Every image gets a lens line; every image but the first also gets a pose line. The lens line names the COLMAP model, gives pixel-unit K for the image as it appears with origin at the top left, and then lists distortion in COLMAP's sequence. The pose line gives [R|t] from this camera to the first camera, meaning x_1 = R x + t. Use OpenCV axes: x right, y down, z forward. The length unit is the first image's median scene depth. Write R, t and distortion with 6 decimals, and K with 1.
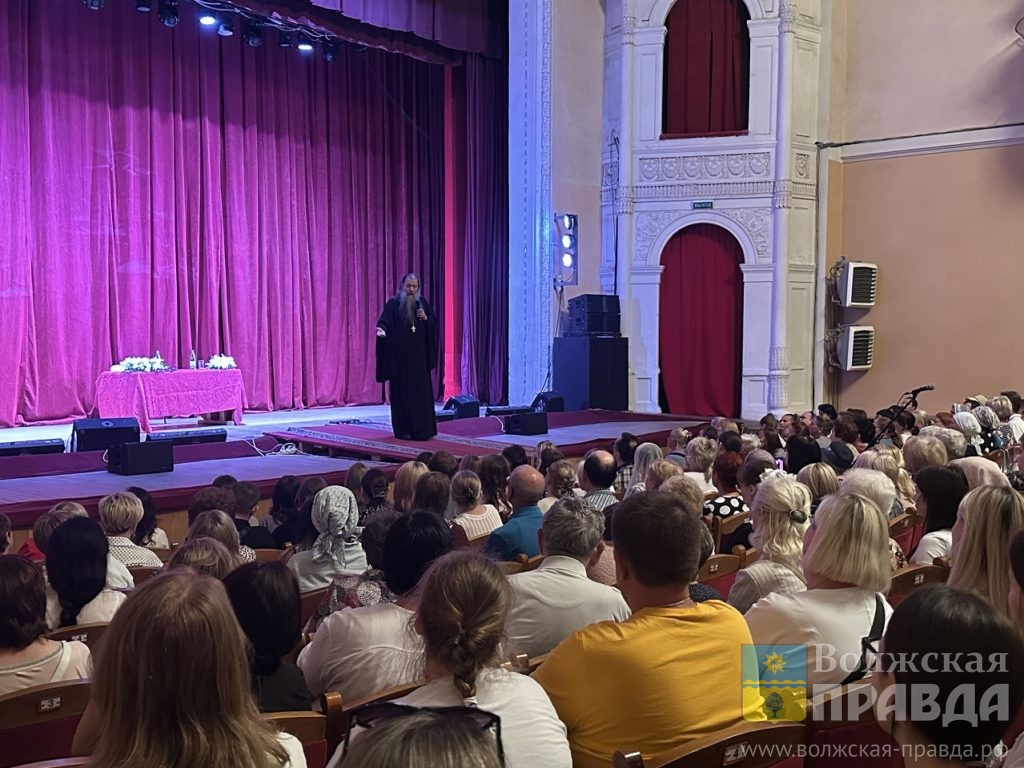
lens RADIAL K [[1084.0, 0, 515.7], [0, 1084.0, 384.5], [0, 0, 1]] dist [0.139388, -0.179022]
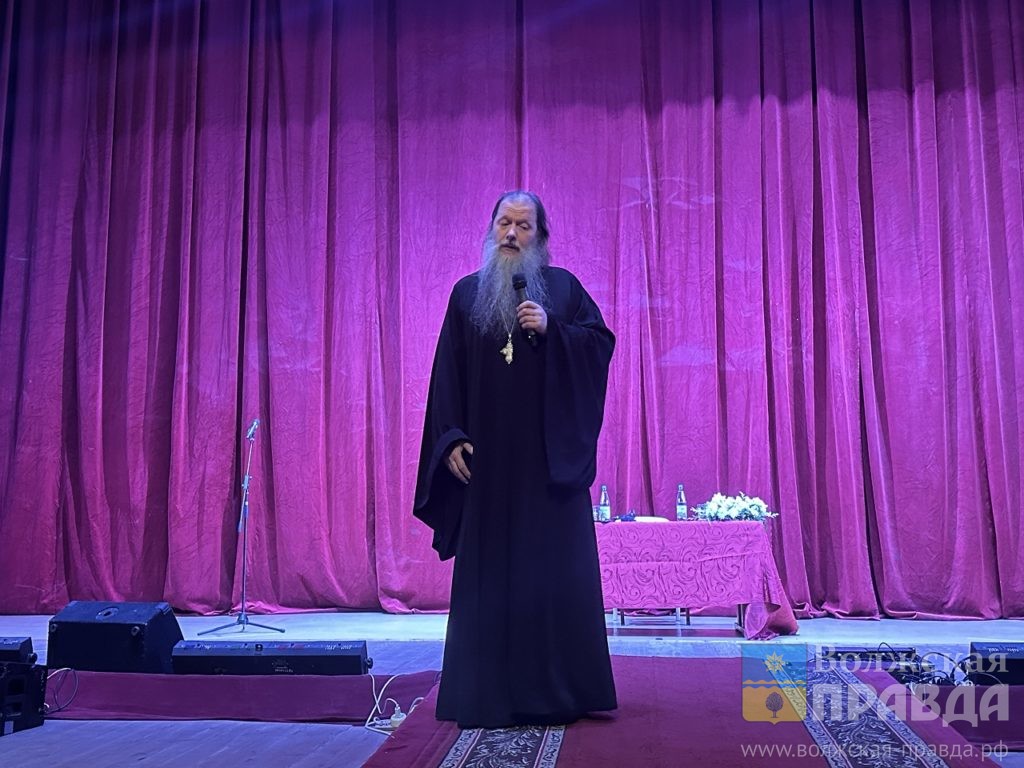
lens RADIAL K [[1084.0, 0, 515.7], [0, 1084.0, 384.5], [0, 0, 1]] dist [0.139388, -0.179022]
pose [[0.544488, -0.115212, -0.830818, 0.094915], [-0.029338, 0.987299, -0.156139, 0.004924], [0.838255, 0.109391, 0.534193, 0.593020]]
